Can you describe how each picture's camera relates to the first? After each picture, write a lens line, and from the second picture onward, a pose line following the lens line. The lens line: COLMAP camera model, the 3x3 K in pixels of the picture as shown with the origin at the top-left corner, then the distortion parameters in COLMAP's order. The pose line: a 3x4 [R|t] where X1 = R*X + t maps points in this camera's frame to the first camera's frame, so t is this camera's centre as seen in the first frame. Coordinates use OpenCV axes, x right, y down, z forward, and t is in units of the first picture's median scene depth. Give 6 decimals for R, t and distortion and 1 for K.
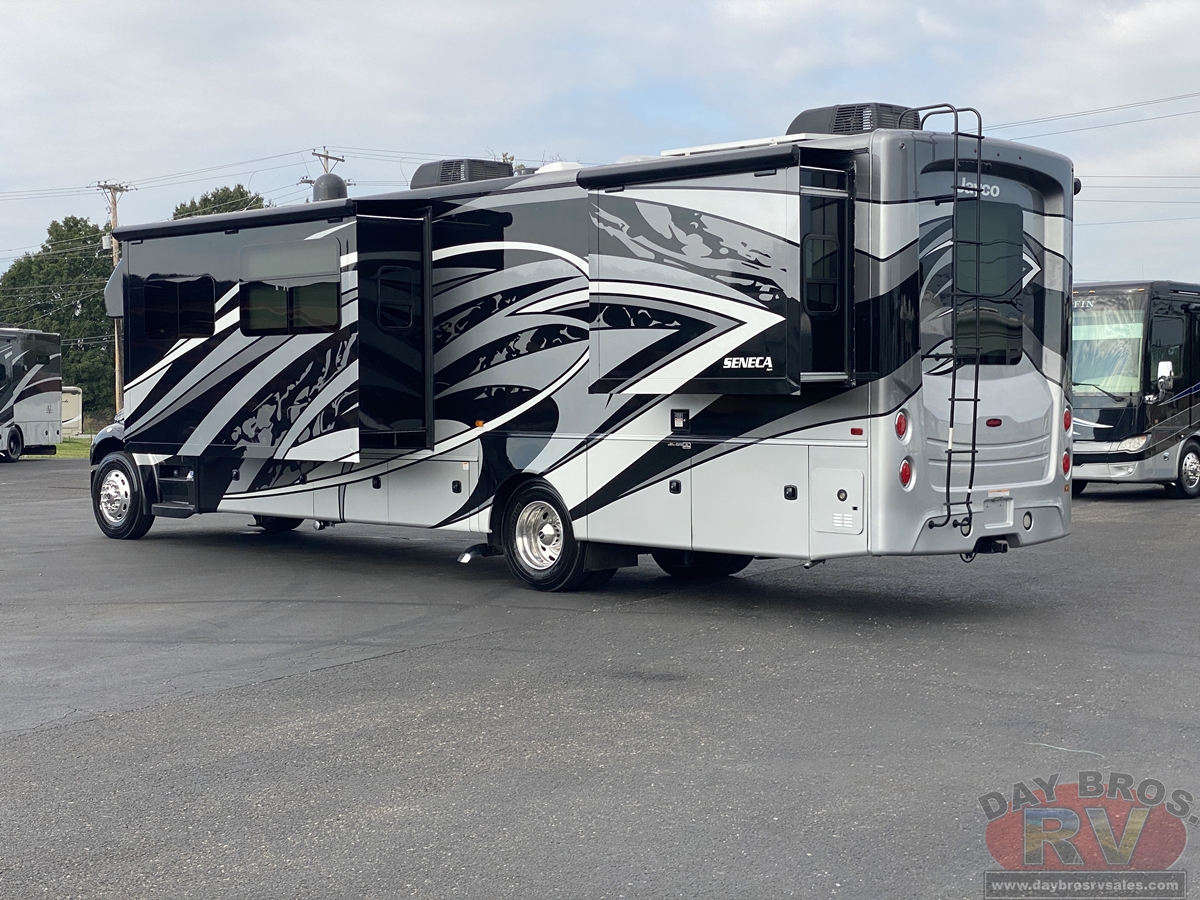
lens RADIAL K [[1797.2, 0, 600.0], [0, 1797.2, 450.0], [0, 0, 1]] dist [0.122229, 0.072677]
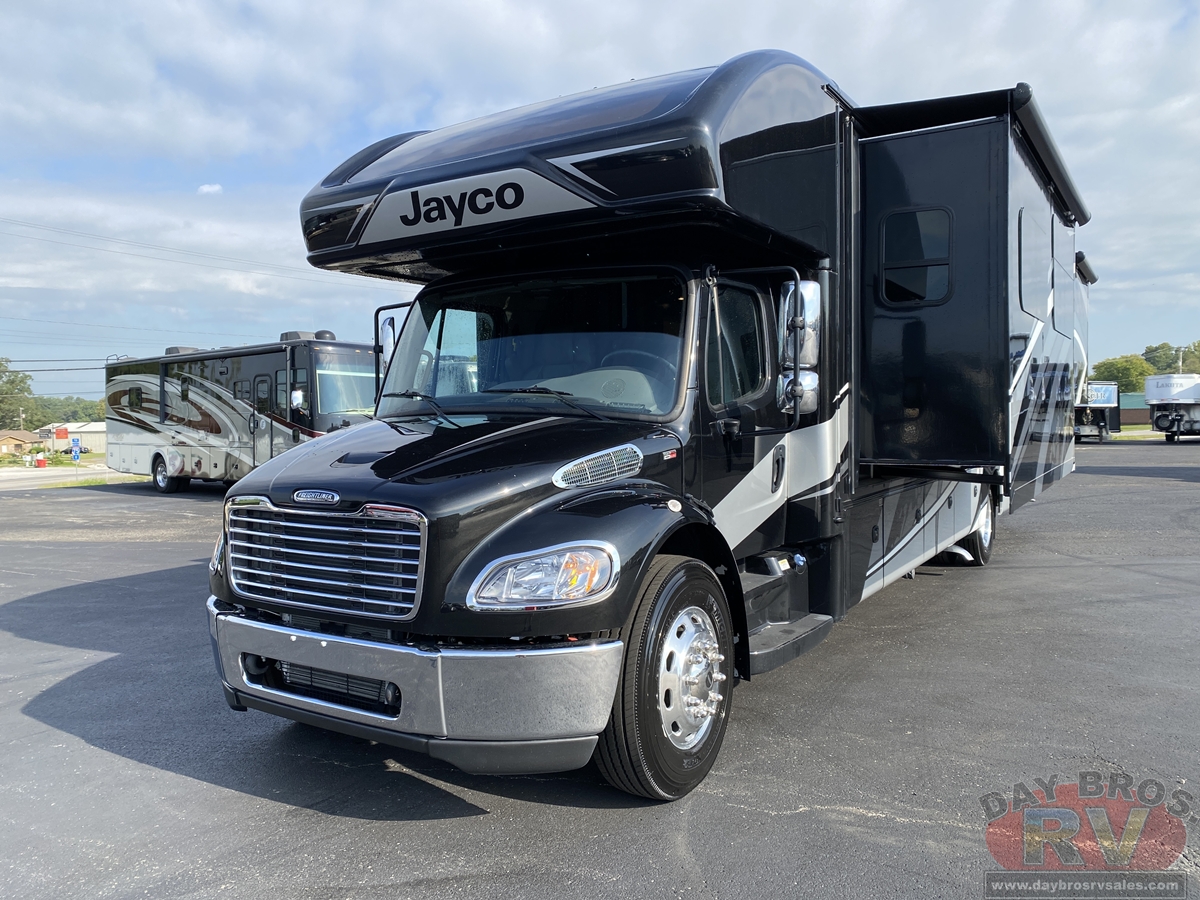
lens RADIAL K [[915.1, 0, 600.0], [0, 915.1, 450.0], [0, 0, 1]] dist [0.021246, -0.001142]
pose [[-0.224926, -0.029131, 0.973940, -0.590376], [0.050970, 0.997833, 0.041617, -0.040579], [-0.973042, 0.059002, -0.222954, 1.396833]]
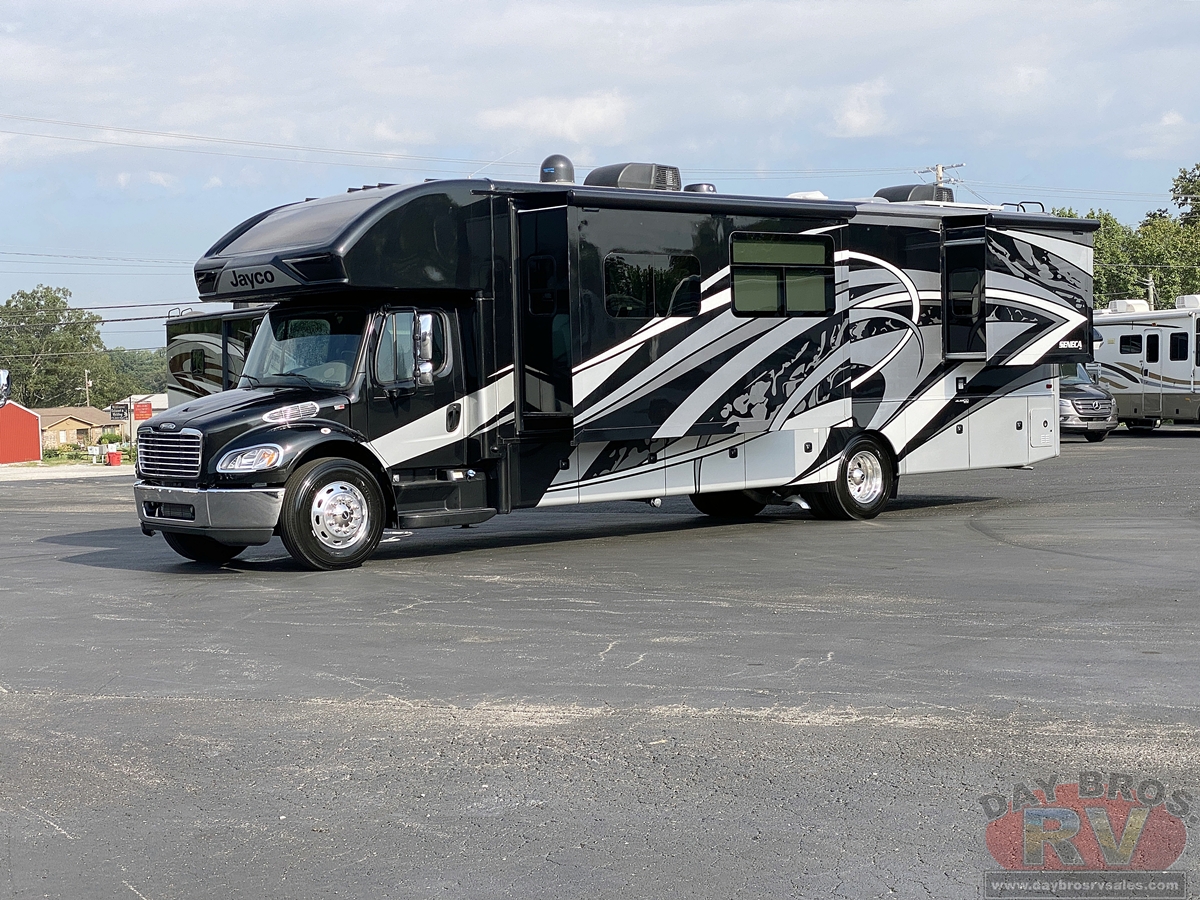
lens RADIAL K [[1807.1, 0, 600.7], [0, 1807.1, 467.2], [0, 0, 1]] dist [0.155055, 0.009576]
pose [[0.061223, -0.043765, 0.997164, -1.364704], [0.063296, 0.997198, 0.039880, -0.024976], [-0.996115, 0.060675, 0.063821, 1.106175]]
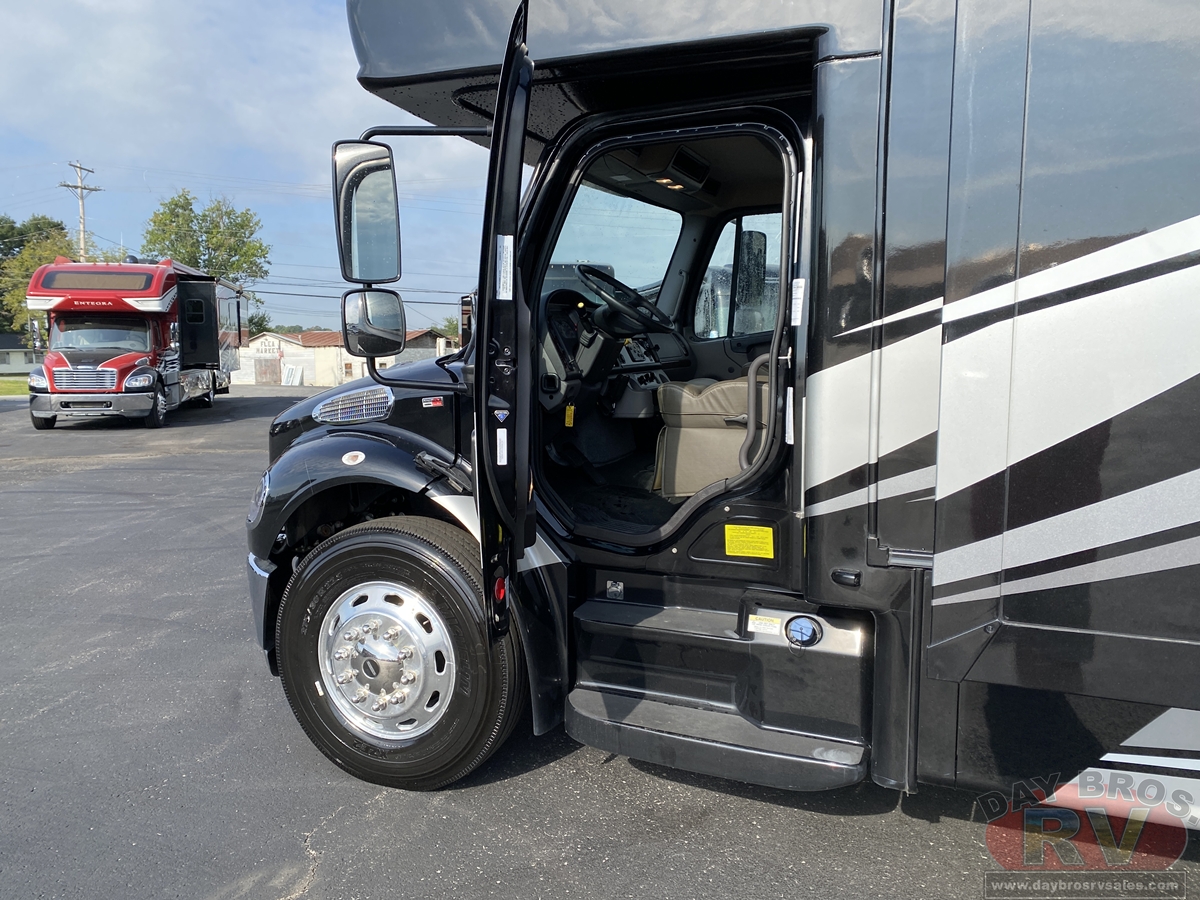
lens RADIAL K [[915.1, 0, 600.0], [0, 915.1, 450.0], [0, 0, 1]] dist [0.021246, -0.001142]
pose [[0.920558, -0.038623, 0.388691, -0.388467], [0.007082, 0.996586, 0.082254, -0.033553], [-0.390541, -0.072967, 0.917689, 1.105369]]
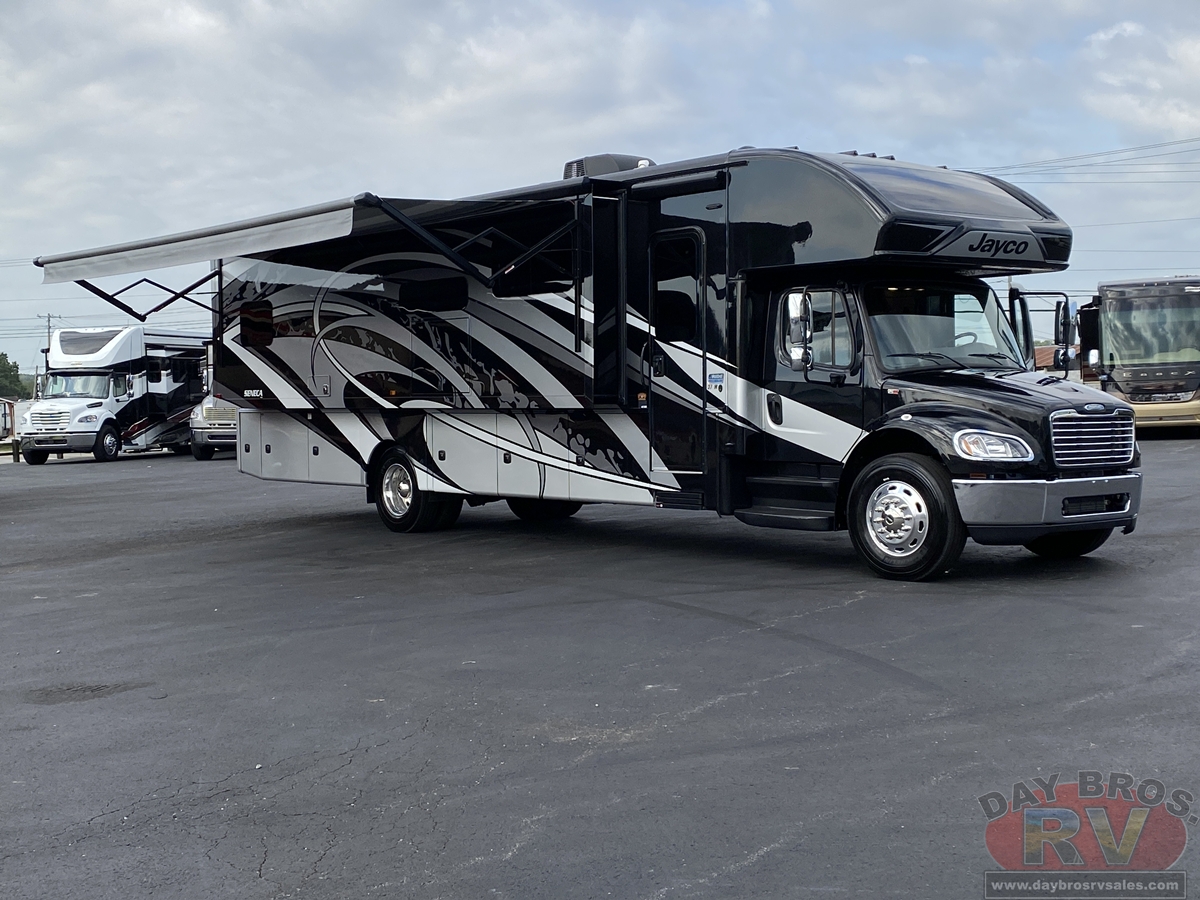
lens RADIAL K [[1553.7, 0, 600.0], [0, 1553.7, 450.0], [0, 0, 1]] dist [0.233499, -0.775667]
pose [[-0.996389, 0.015046, 0.083563, -0.164824], [0.021487, 0.996820, 0.076734, -0.067025], [-0.082142, 0.078252, -0.993544, 2.218208]]
